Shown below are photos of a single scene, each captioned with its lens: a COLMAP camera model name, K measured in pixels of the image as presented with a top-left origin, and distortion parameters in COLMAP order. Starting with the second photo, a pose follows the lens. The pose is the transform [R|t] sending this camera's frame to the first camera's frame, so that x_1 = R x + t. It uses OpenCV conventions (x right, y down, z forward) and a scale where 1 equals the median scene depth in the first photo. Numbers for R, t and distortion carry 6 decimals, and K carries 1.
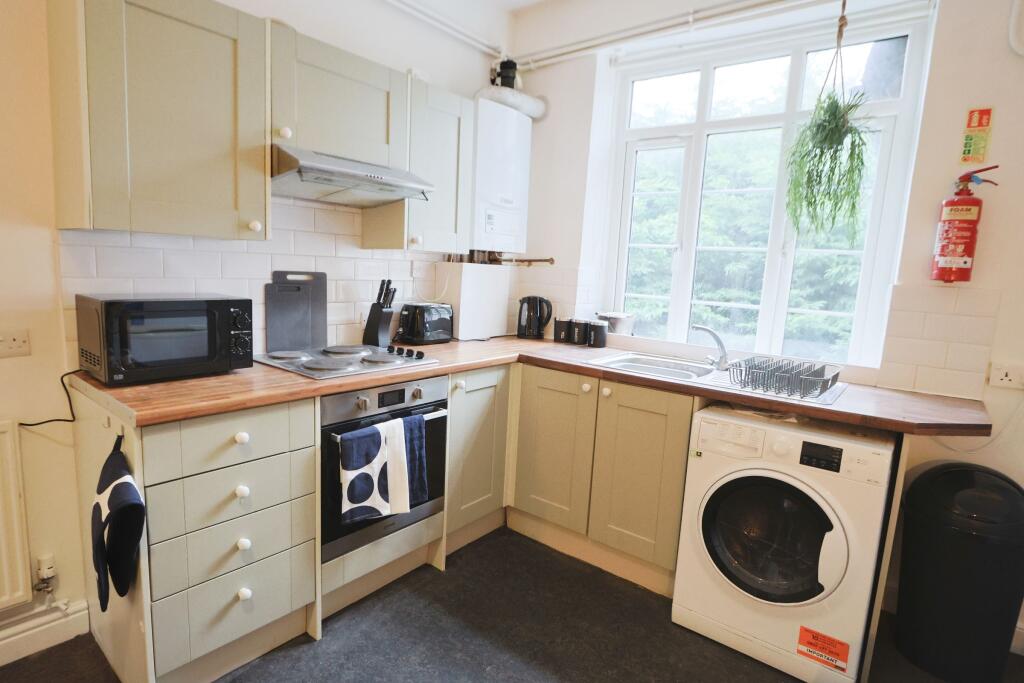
lens RADIAL K [[542.2, 0, 454.9], [0, 542.2, 343.4], [0, 0, 1]] dist [-0.016264, -0.000291]
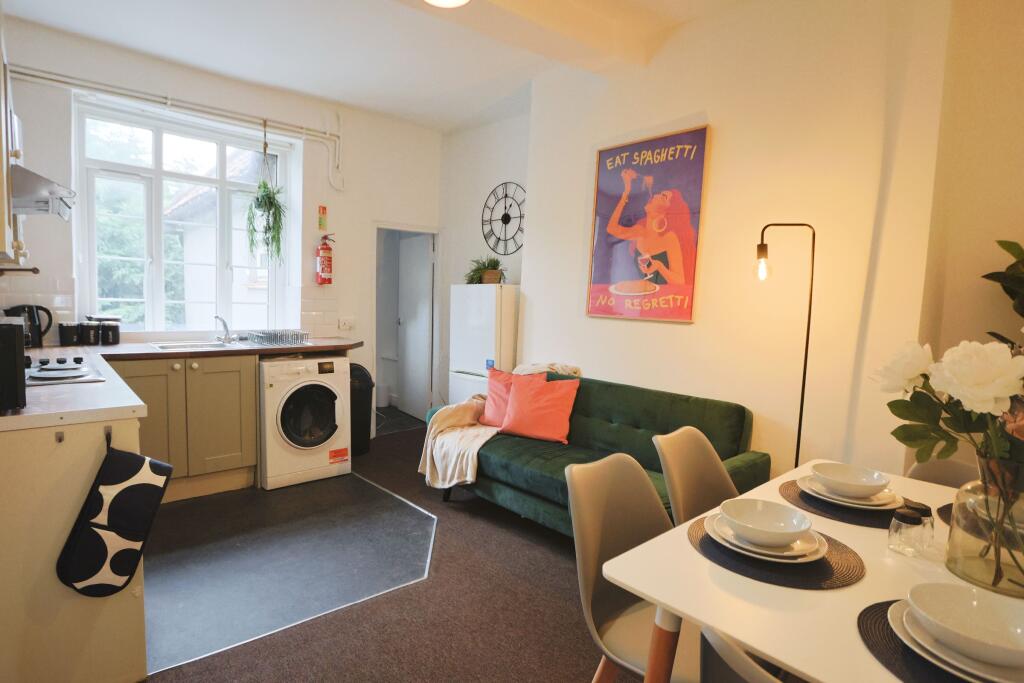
lens RADIAL K [[572.7, 0, 510.0], [0, 572.7, 352.4], [0, 0, 1]] dist [-0.020570, -0.000481]
pose [[0.119398, -0.137702, 0.983251, -1.332053], [0.118274, 0.985256, 0.123620, -0.040517], [-0.985777, 0.101533, 0.133924, -0.031158]]
